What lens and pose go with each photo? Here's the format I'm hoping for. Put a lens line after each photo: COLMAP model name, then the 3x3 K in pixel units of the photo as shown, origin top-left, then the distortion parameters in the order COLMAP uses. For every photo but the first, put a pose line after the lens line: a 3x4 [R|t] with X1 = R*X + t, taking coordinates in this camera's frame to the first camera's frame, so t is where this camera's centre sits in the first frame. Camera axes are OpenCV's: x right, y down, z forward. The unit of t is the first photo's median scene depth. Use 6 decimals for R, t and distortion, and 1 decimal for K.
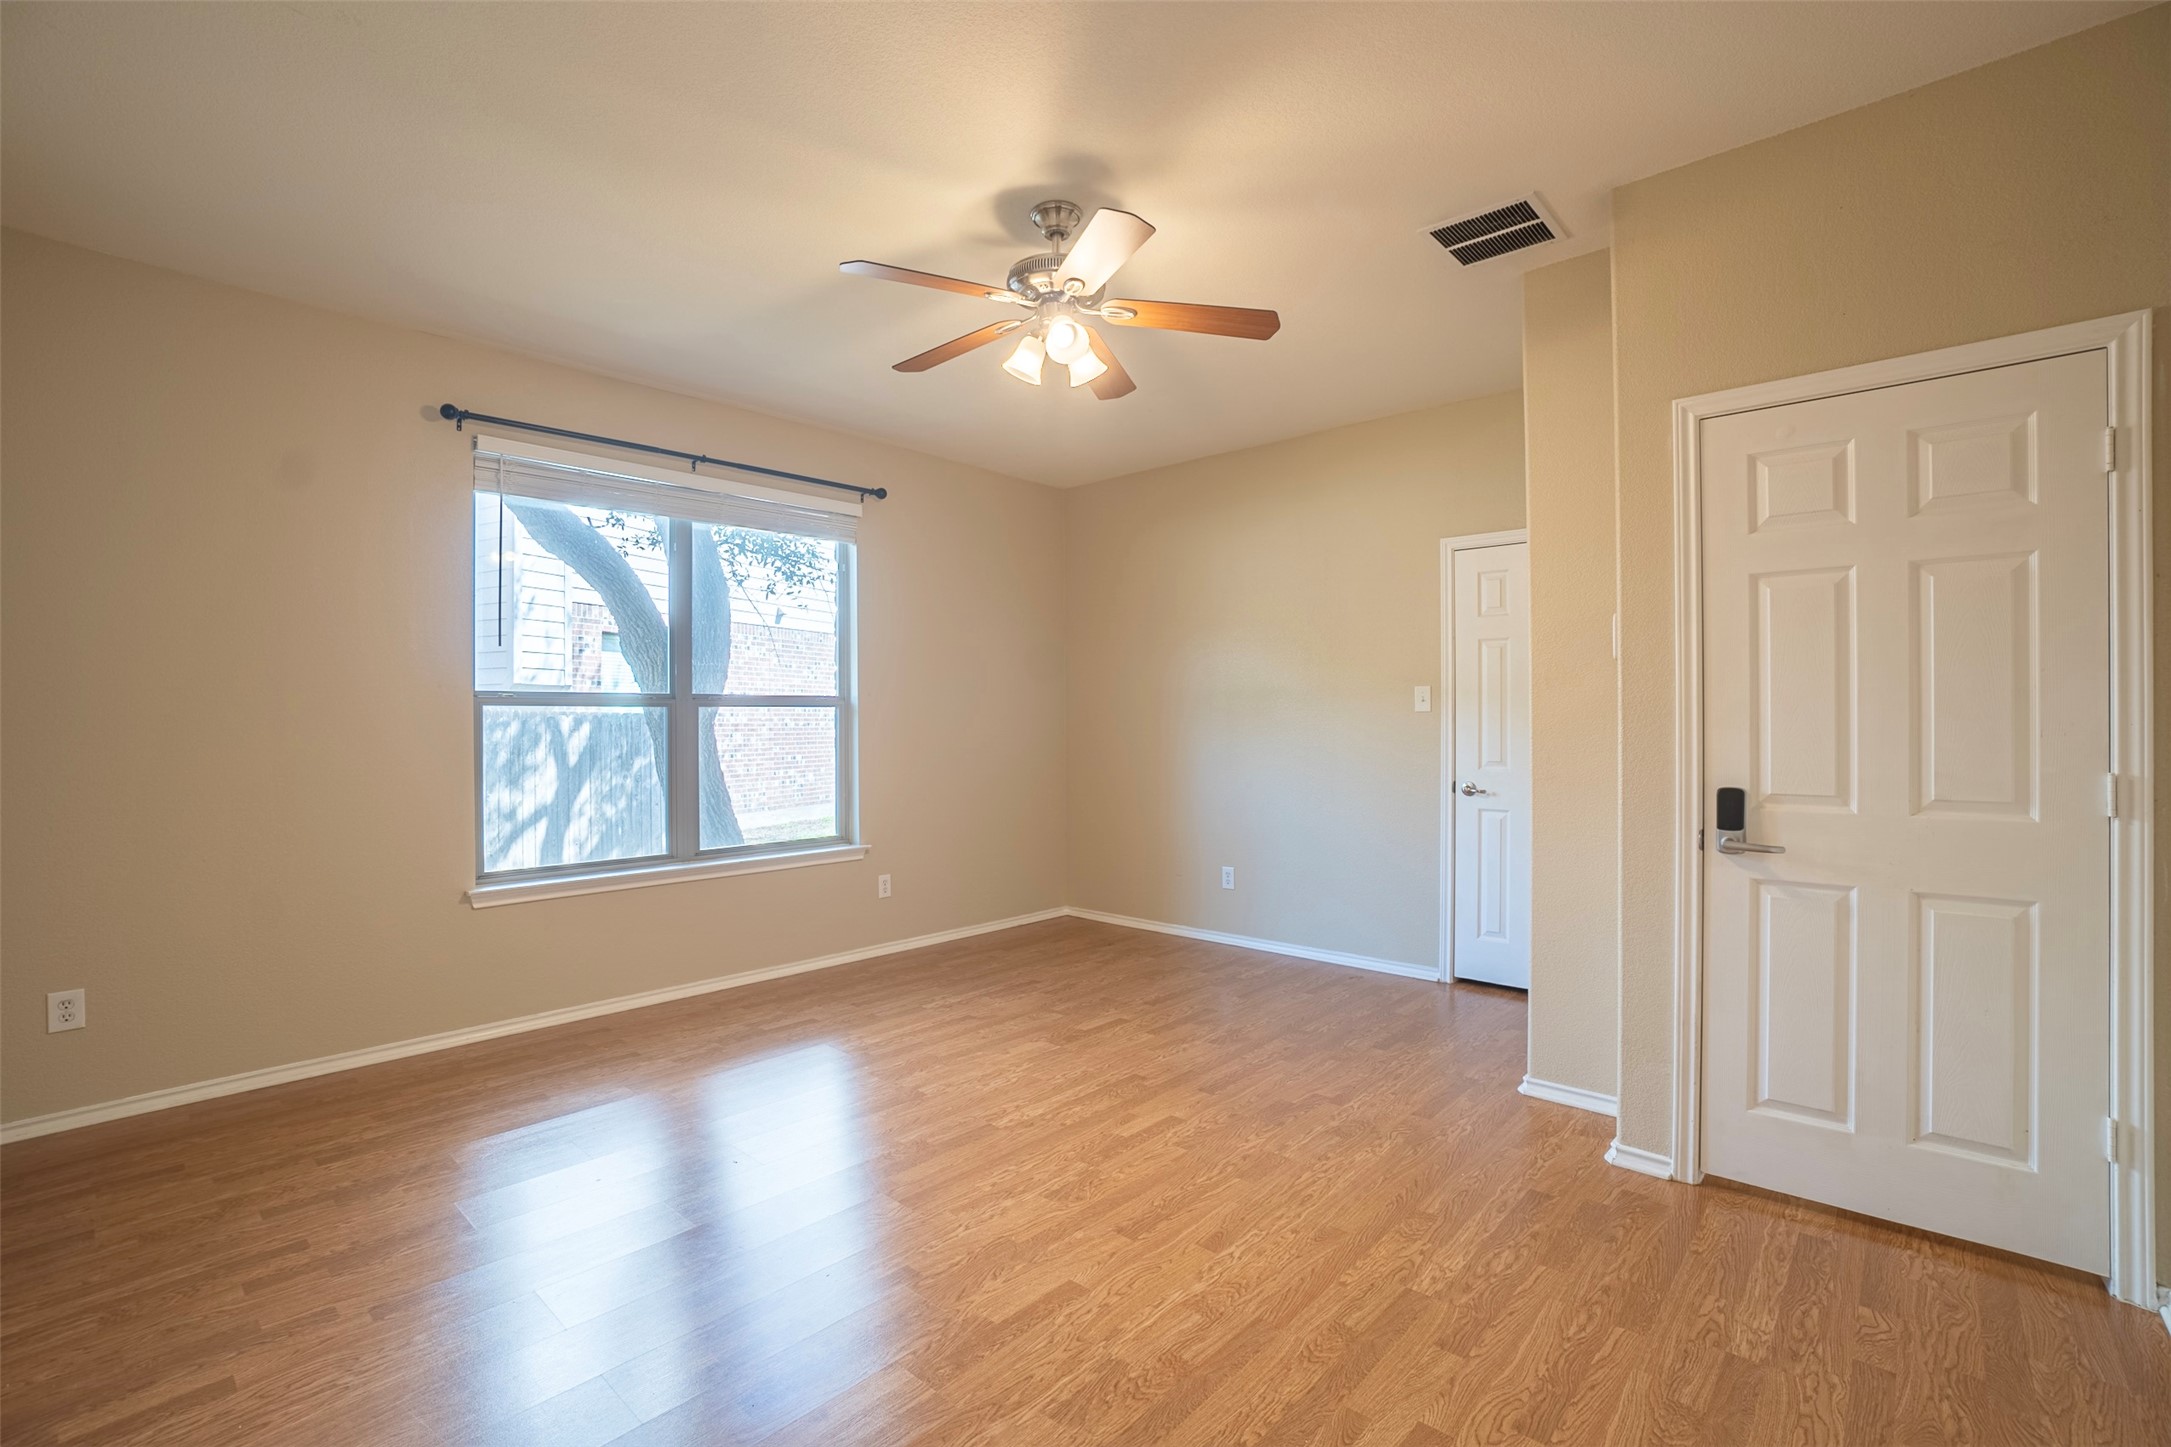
lens RADIAL K [[976.0, 0, 1136.9], [0, 976.0, 713.1], [0, 0, 1]] dist [-0.059391, 0.021548]
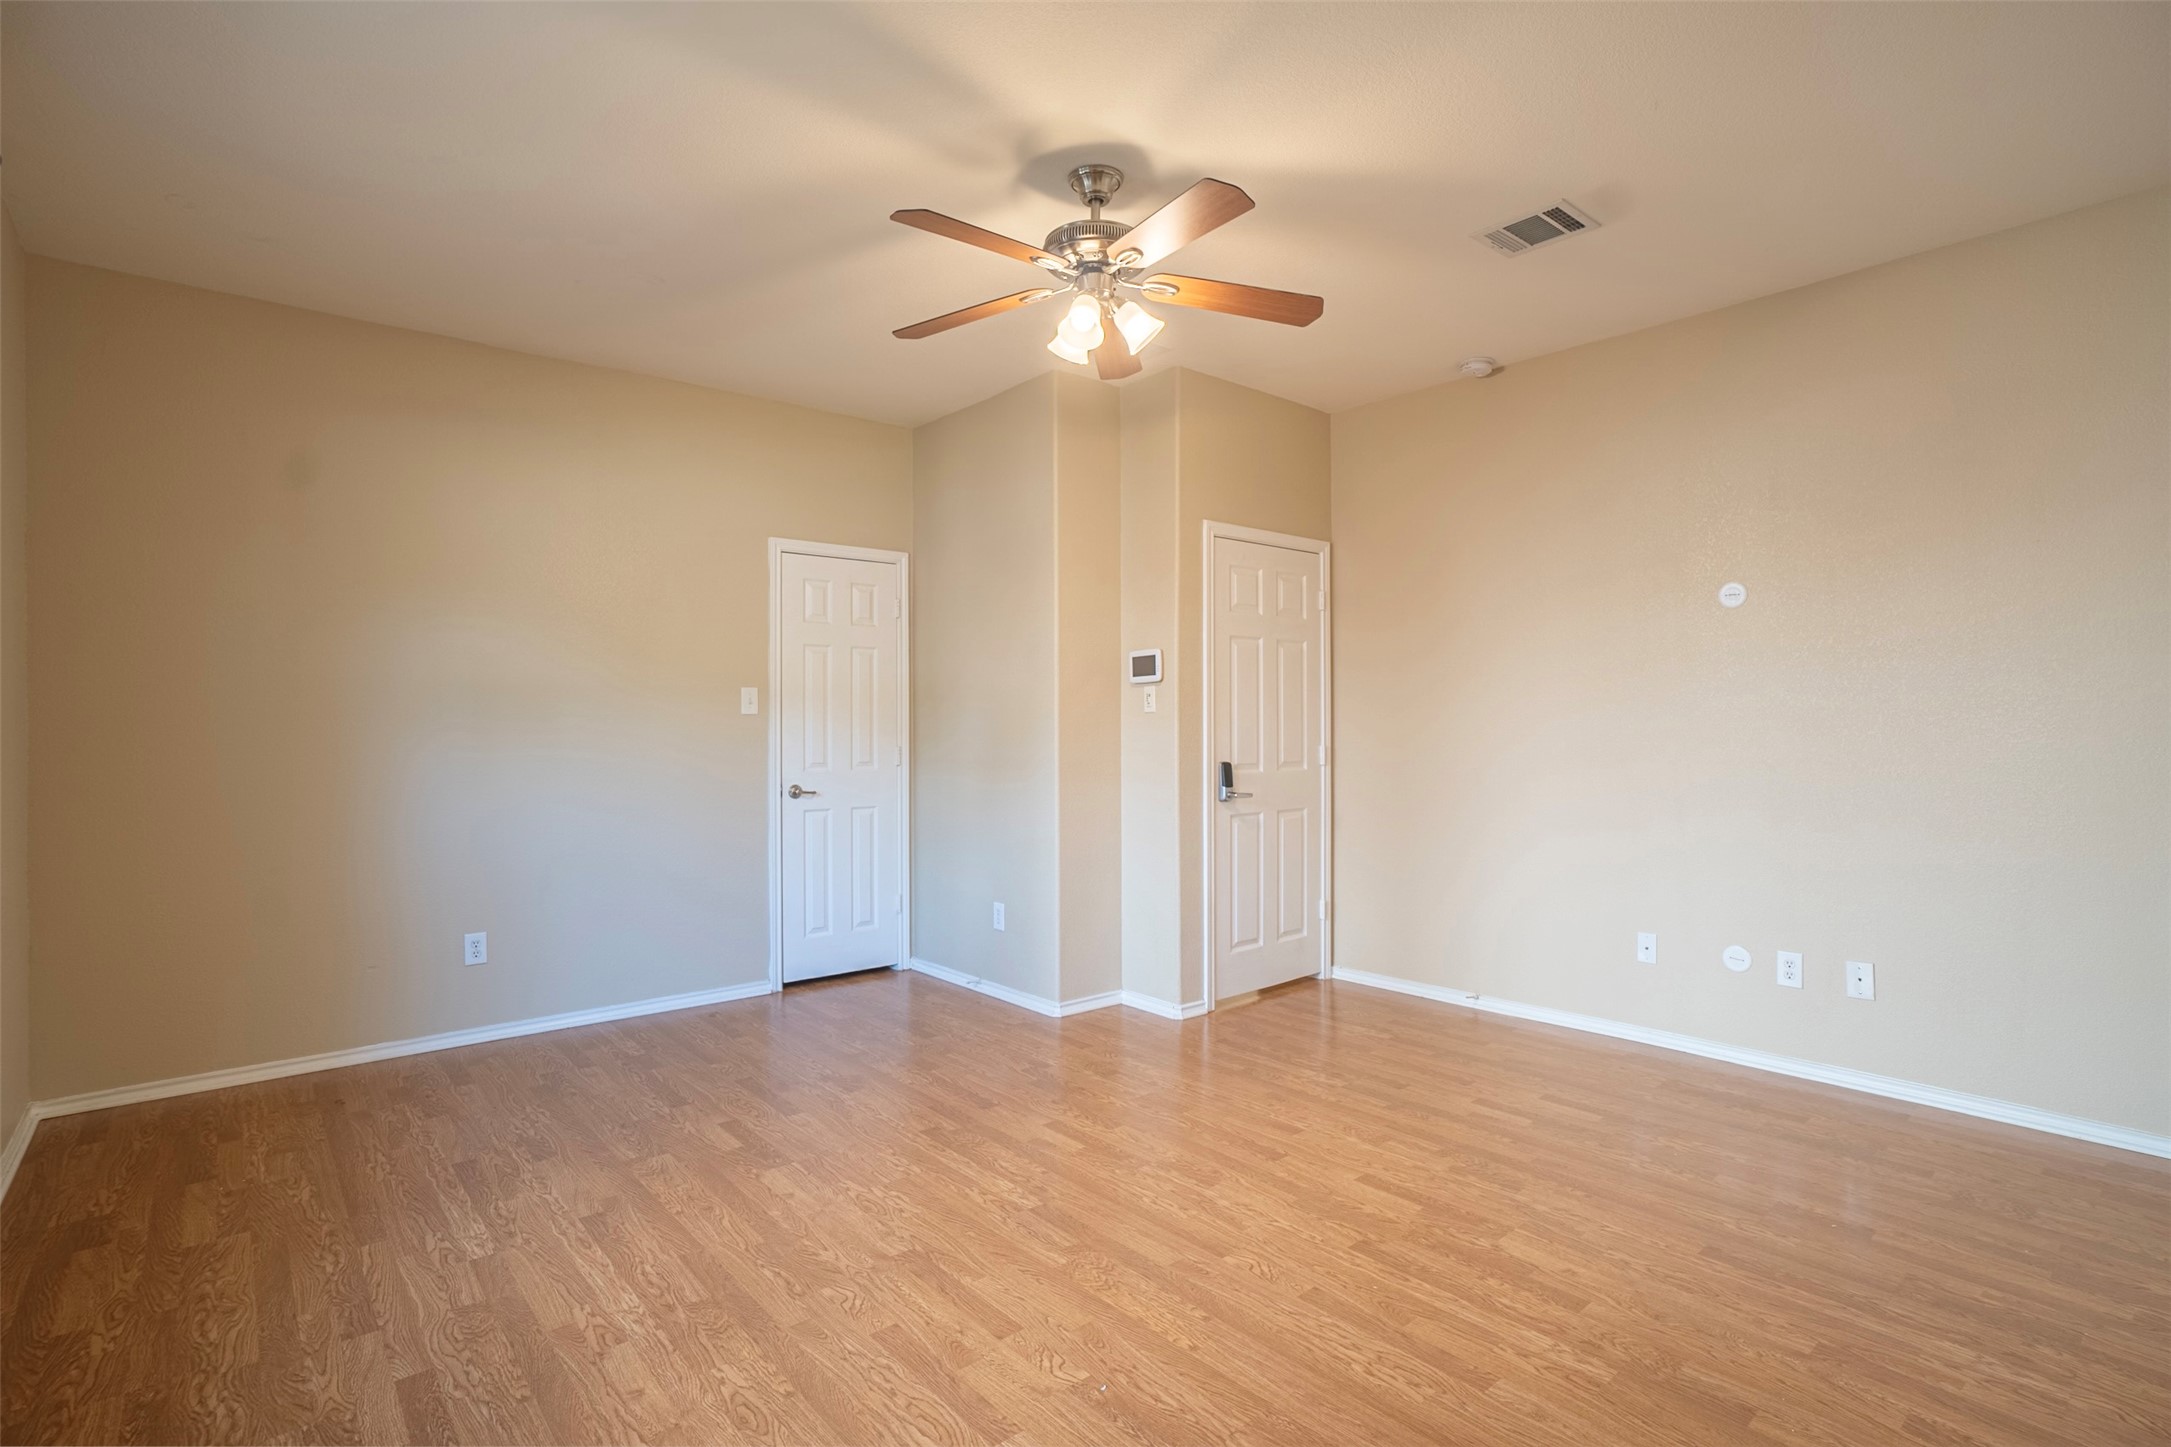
lens RADIAL K [[1022.0, 0, 1090.2], [0, 1022.0, 719.4], [0, 0, 1]] dist [-0.056131, 0.023528]
pose [[0.159624, 0.001684, 0.987176, -1.003115], [-0.003115, 0.999994, -0.001202, 0.005558], [-0.987173, -0.002884, 0.159628, 0.812936]]
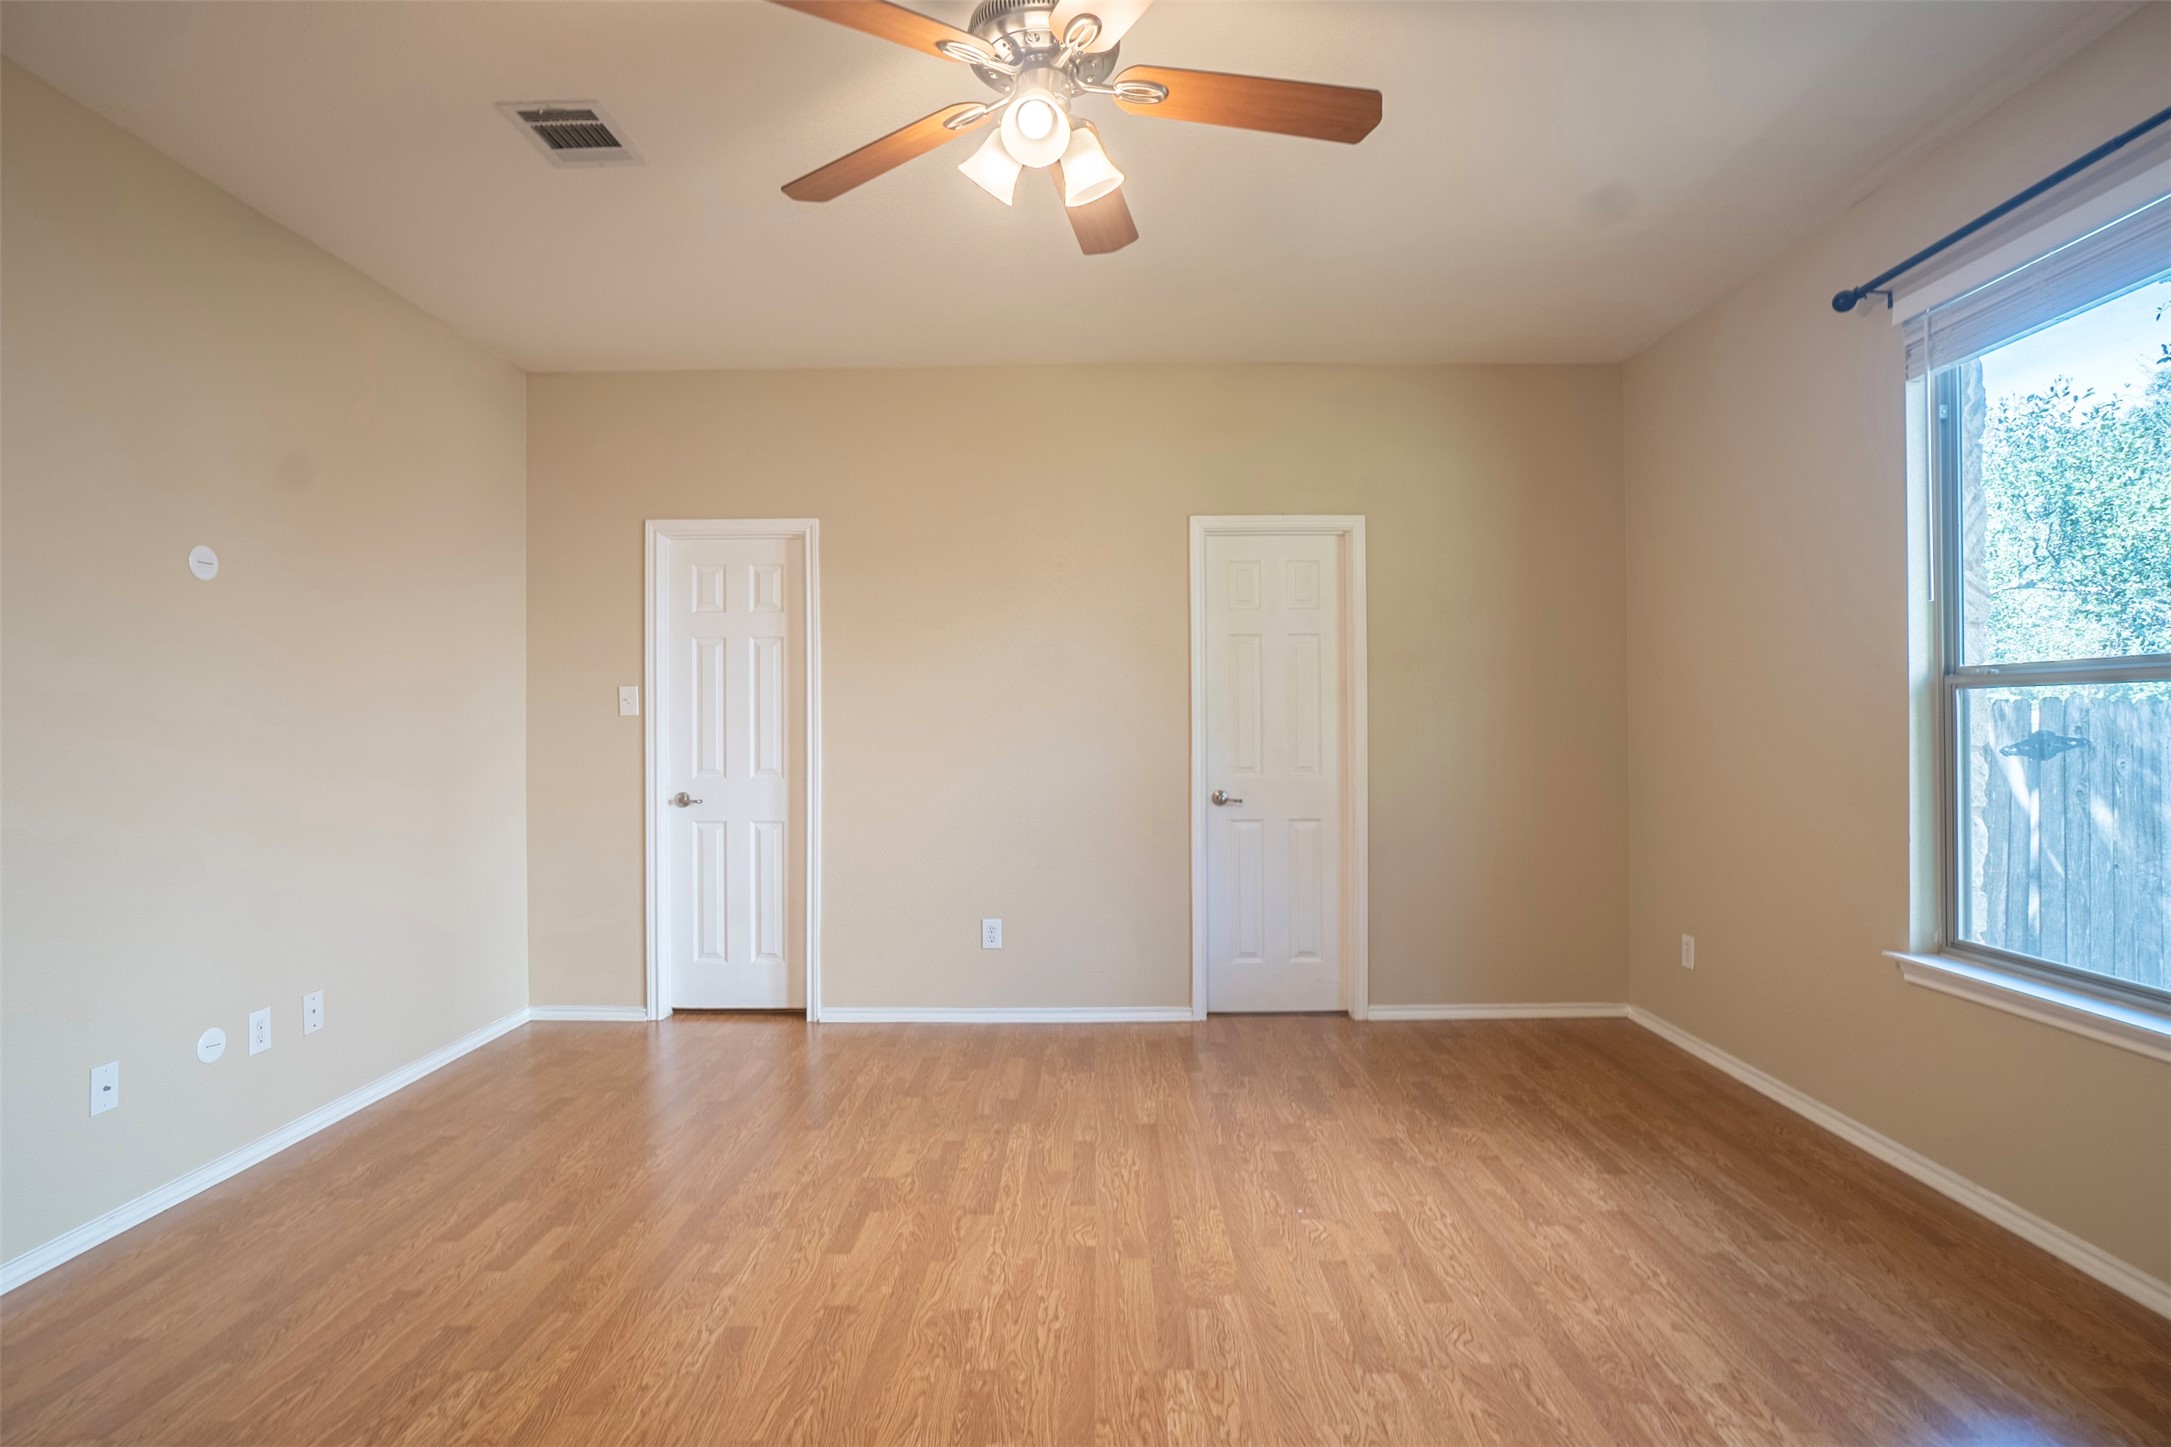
lens RADIAL K [[1060.8, 0, 1082.7], [0, 1060.8, 724.8], [0, 0, 1]] dist [-0.056092, 0.025208]
pose [[-0.778500, 0.006998, -0.627605, 0.324380], [0.010730, 0.999940, -0.002161, 0.008645], [0.627552, -0.008416, -0.778529, 1.488408]]
